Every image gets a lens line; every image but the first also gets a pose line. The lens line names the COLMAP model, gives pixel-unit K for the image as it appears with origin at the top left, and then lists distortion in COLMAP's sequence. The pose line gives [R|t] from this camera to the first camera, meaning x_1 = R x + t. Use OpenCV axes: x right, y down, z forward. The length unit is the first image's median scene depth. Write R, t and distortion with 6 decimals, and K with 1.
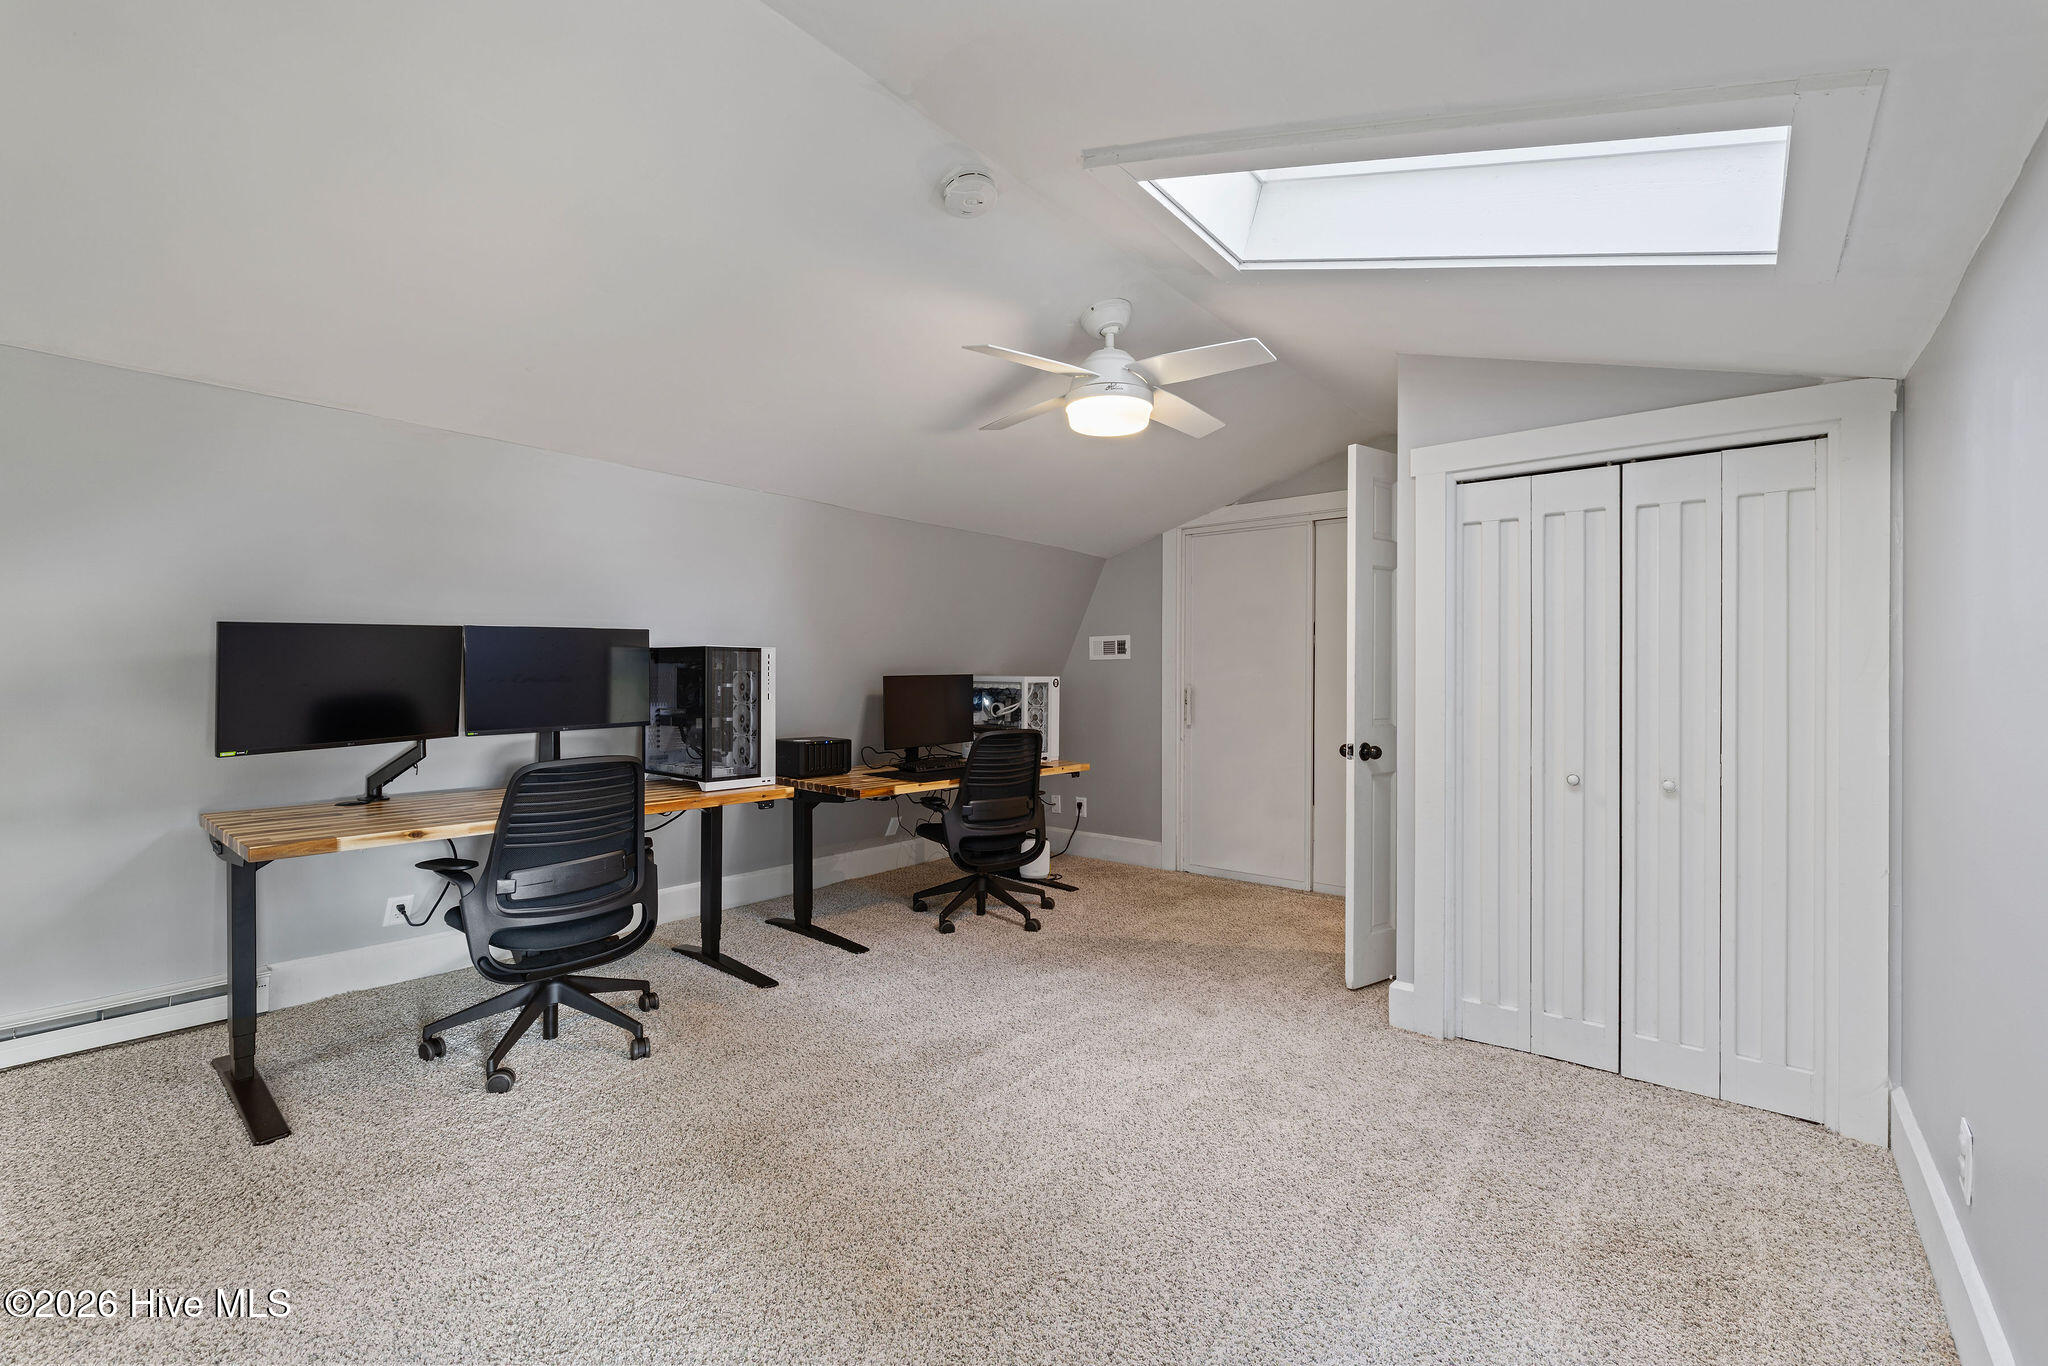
lens RADIAL K [[885.2, 0, 1027.1], [0, 885.2, 679.7], [0, 0, 1]] dist [-0.001698, 0.001516]
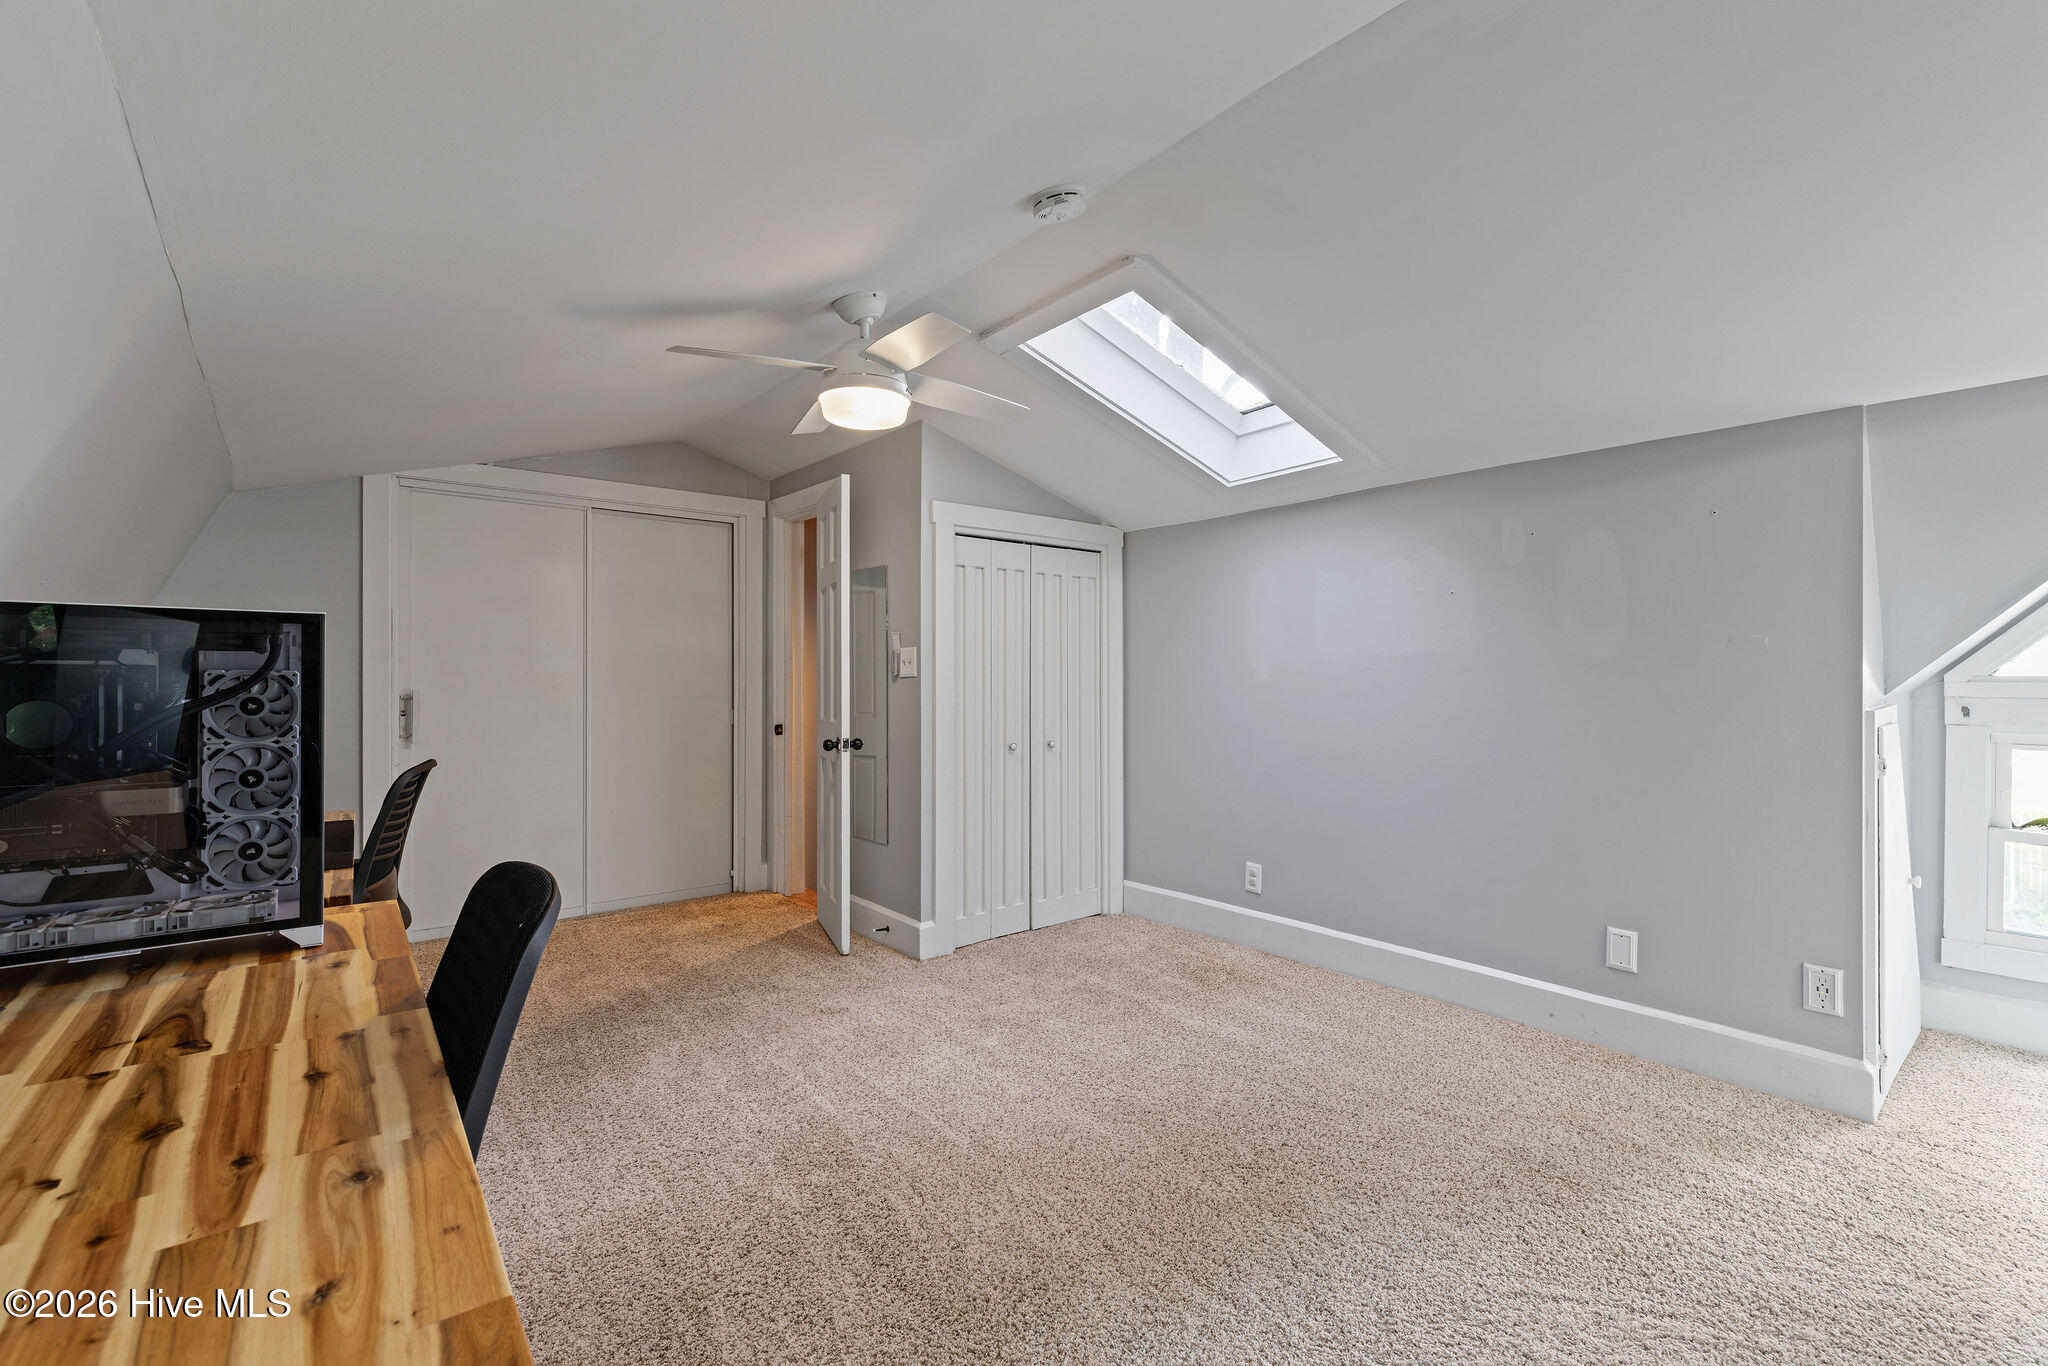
lens RADIAL K [[885.2, 0, 1028.7], [0, 885.2, 685.6], [0, 0, 1]] dist [-0.001698, 0.001516]
pose [[0.193360, -0.010317, 0.981074, -0.744075], [0.002923, 0.999946, 0.009940, -0.006050], [-0.981124, 0.000946, 0.193380, 0.587231]]
